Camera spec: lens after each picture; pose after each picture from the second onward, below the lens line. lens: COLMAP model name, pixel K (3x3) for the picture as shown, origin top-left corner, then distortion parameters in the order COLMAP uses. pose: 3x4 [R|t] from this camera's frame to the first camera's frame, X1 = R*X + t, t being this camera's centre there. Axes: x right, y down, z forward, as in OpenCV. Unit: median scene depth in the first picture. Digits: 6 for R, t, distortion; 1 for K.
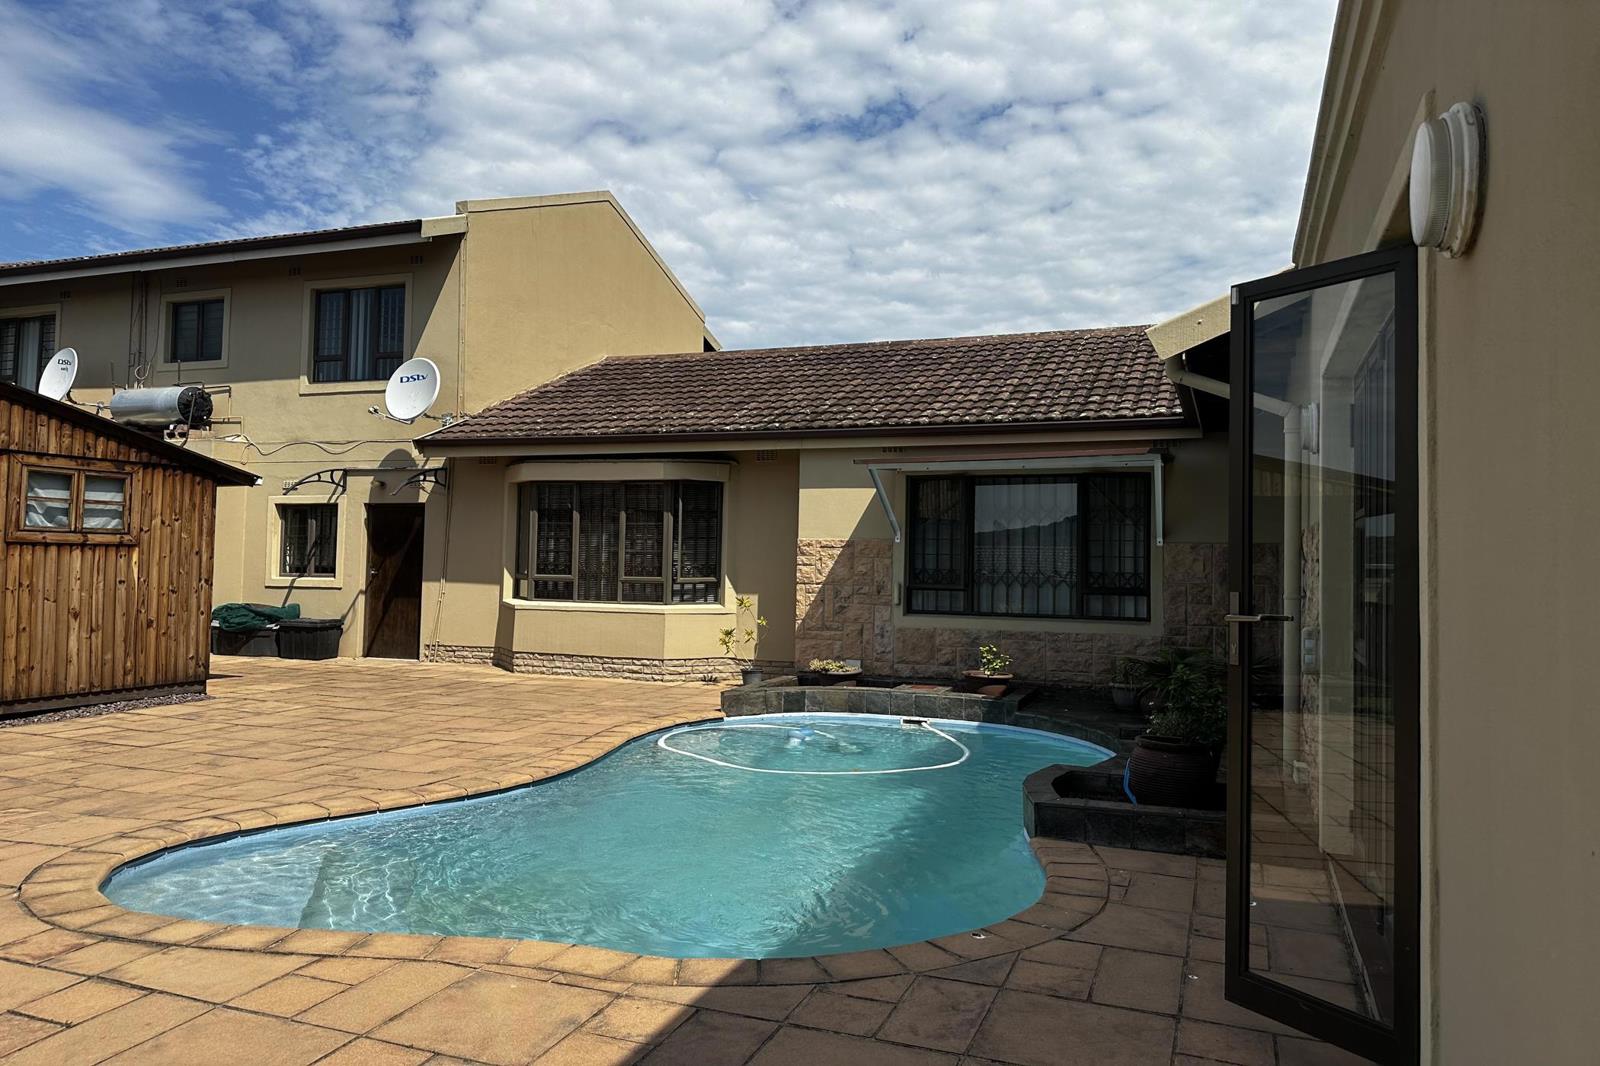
lens RADIAL K [[1147.6, 0, 797.1], [0, 1147.6, 530.2], [0, 0, 1]] dist [0.009273, -0.004243]
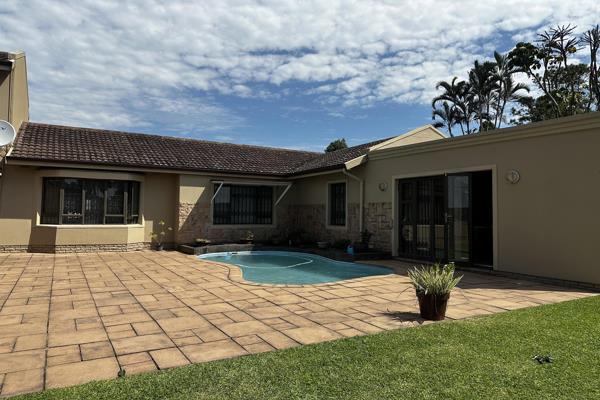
lens RADIAL K [[430.4, 0, 300.9], [0, 430.4, 201.5], [0, 0, 1]] dist [0.009273, -0.004243]
pose [[0.643205, 0.010534, 0.765622, -0.655614], [-0.020208, 0.999791, 0.003221, -0.004318], [-0.765427, -0.017544, 0.643283, -0.019755]]
